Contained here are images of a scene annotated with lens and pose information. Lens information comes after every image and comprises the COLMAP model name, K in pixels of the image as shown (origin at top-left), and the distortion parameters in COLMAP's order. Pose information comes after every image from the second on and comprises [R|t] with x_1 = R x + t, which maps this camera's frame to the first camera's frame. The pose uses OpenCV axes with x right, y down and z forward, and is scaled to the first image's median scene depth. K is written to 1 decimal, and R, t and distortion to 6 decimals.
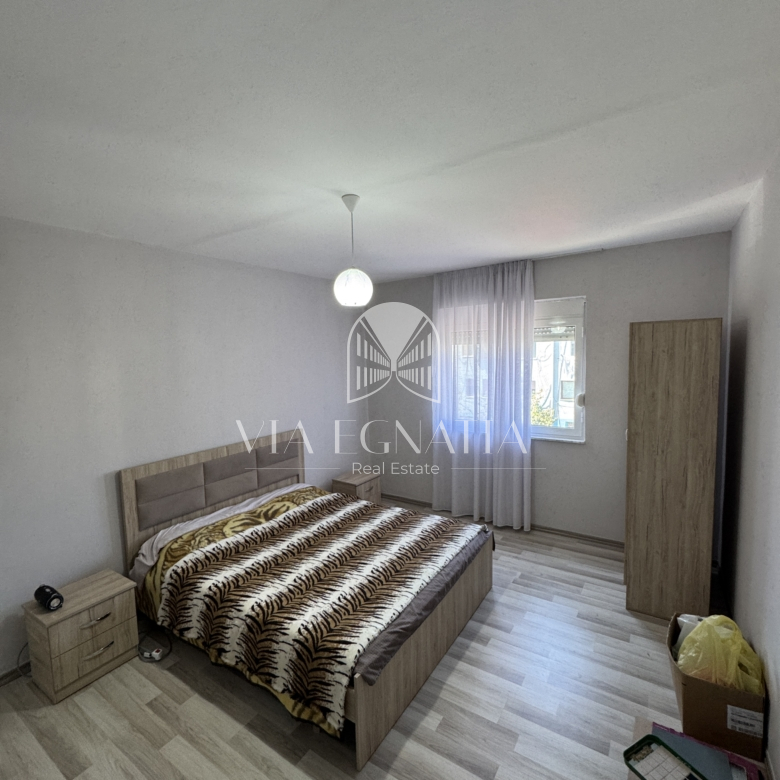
lens RADIAL K [[415.9, 0, 389.2], [0, 415.9, 389.3], [0, 0, 1]] dist [-0.003092, 0.000922]
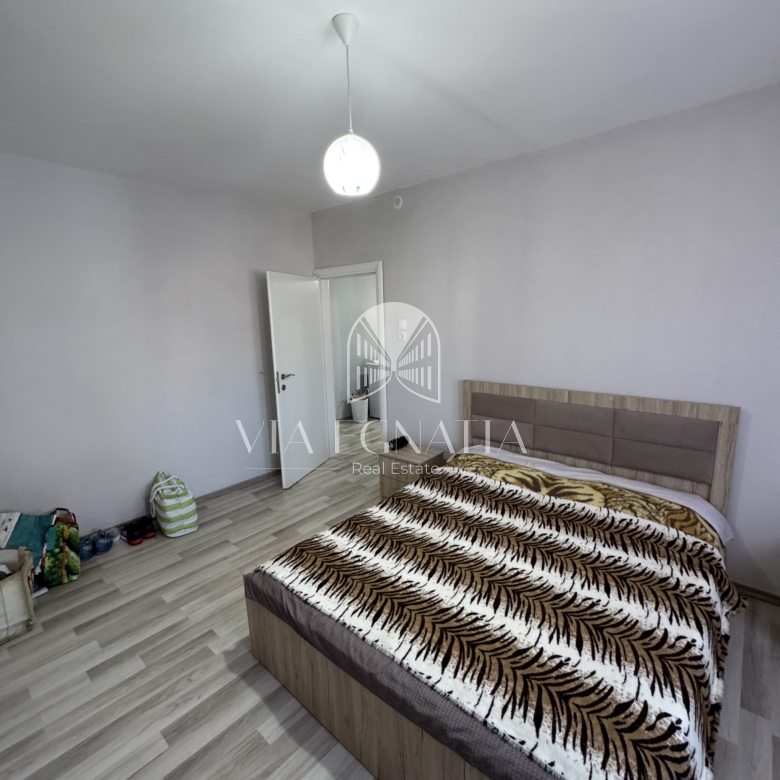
lens RADIAL K [[415.9, 0, 389.2], [0, 415.9, 389.3], [0, 0, 1]] dist [-0.003092, 0.000922]
pose [[-0.147292, 0.212530, -0.965990, 0.460992], [-0.052983, 0.973544, 0.222271, -0.025746], [0.987673, 0.083920, -0.132135, 0.830125]]
